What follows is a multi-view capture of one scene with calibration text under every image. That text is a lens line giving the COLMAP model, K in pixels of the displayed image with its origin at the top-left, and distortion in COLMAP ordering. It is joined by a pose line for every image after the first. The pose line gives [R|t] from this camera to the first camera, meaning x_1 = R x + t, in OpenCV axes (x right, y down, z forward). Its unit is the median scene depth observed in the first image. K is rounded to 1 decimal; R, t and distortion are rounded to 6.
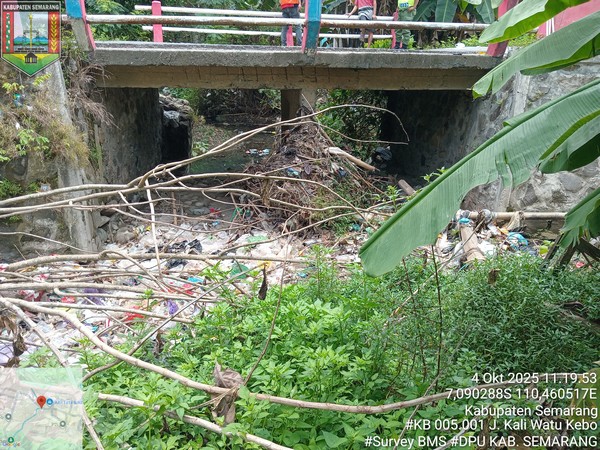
lens RADIAL K [[451.1, 0, 300.0], [0, 451.1, 225.0], [0, 0, 1]] dist [0.057318, -0.121847]
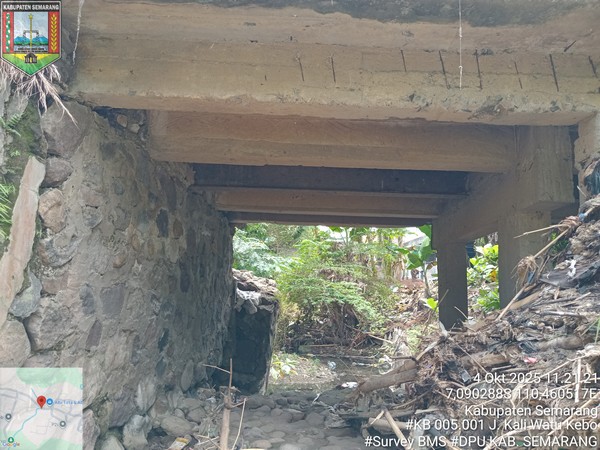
lens RADIAL K [[451.1, 0, 300.0], [0, 451.1, 225.0], [0, 0, 1]] dist [0.057318, -0.121847]
pose [[0.987641, -0.020224, -0.155425, -0.179063], [-0.064103, 0.852790, -0.518305, -0.010935], [0.143027, 0.521862, 0.840954, 0.685376]]
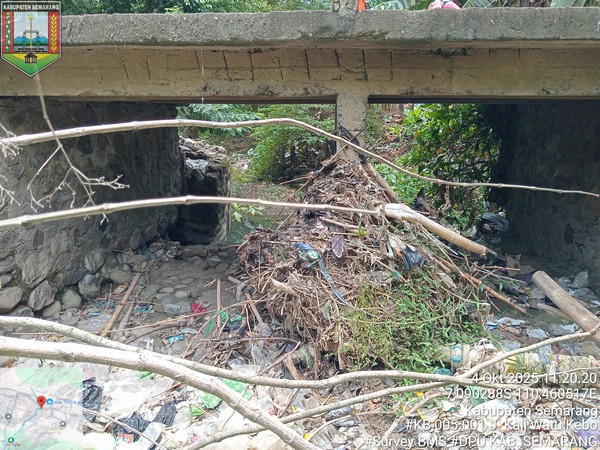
lens RADIAL K [[451.1, 0, 300.0], [0, 451.1, 225.0], [0, 0, 1]] dist [0.057318, -0.121847]
pose [[0.977338, 0.026944, -0.209964, 0.073953], [-0.056758, 0.988903, -0.137292, -0.074746], [0.203935, 0.146098, 0.968022, 0.495456]]
